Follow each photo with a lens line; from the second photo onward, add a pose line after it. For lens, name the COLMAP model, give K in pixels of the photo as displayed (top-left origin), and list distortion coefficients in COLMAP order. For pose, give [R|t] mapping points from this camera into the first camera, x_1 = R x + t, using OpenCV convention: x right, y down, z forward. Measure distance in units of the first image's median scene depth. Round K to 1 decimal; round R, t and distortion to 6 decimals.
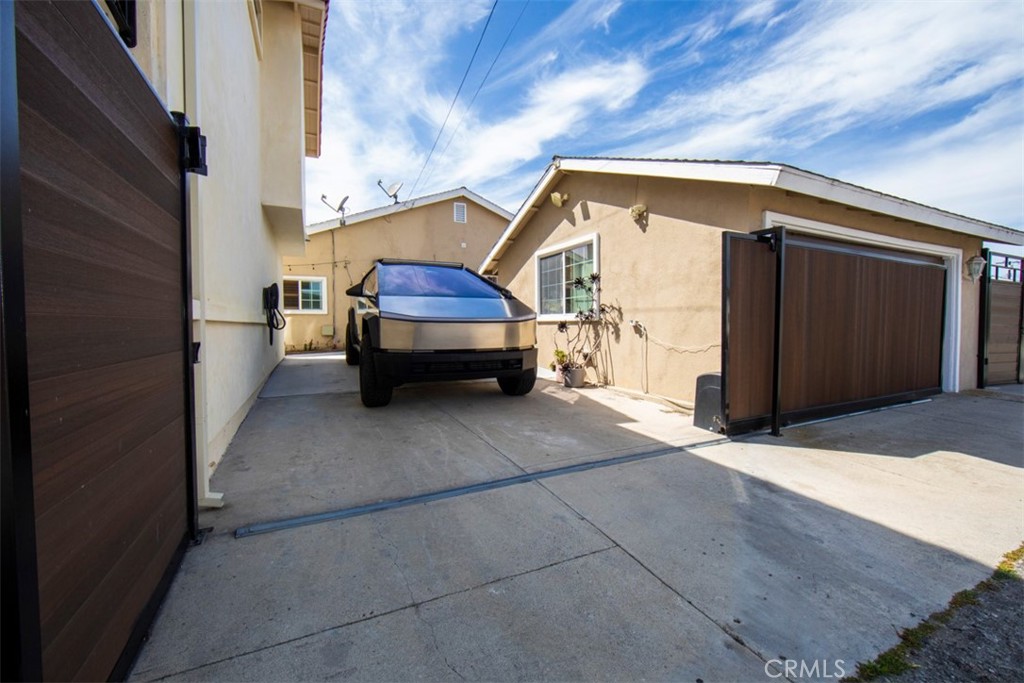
lens RADIAL K [[427.5, 0, 510.9], [0, 427.5, 338.7], [0, 0, 1]] dist [-0.000815, 0.000147]
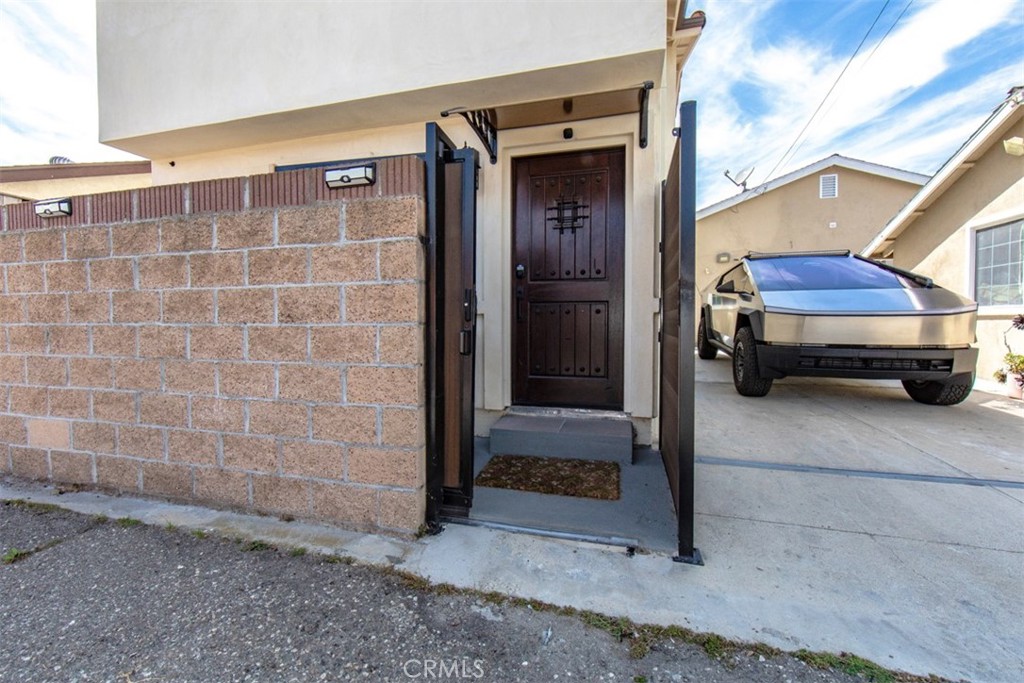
lens RADIAL K [[427.5, 0, 509.8], [0, 427.5, 336.7], [0, 0, 1]] dist [-0.000815, 0.000147]
pose [[0.736919, 0.023786, -0.675562, -0.036888], [-0.021804, 0.999697, 0.011414, 0.009404], [0.675629, 0.006319, 0.737215, -0.149711]]
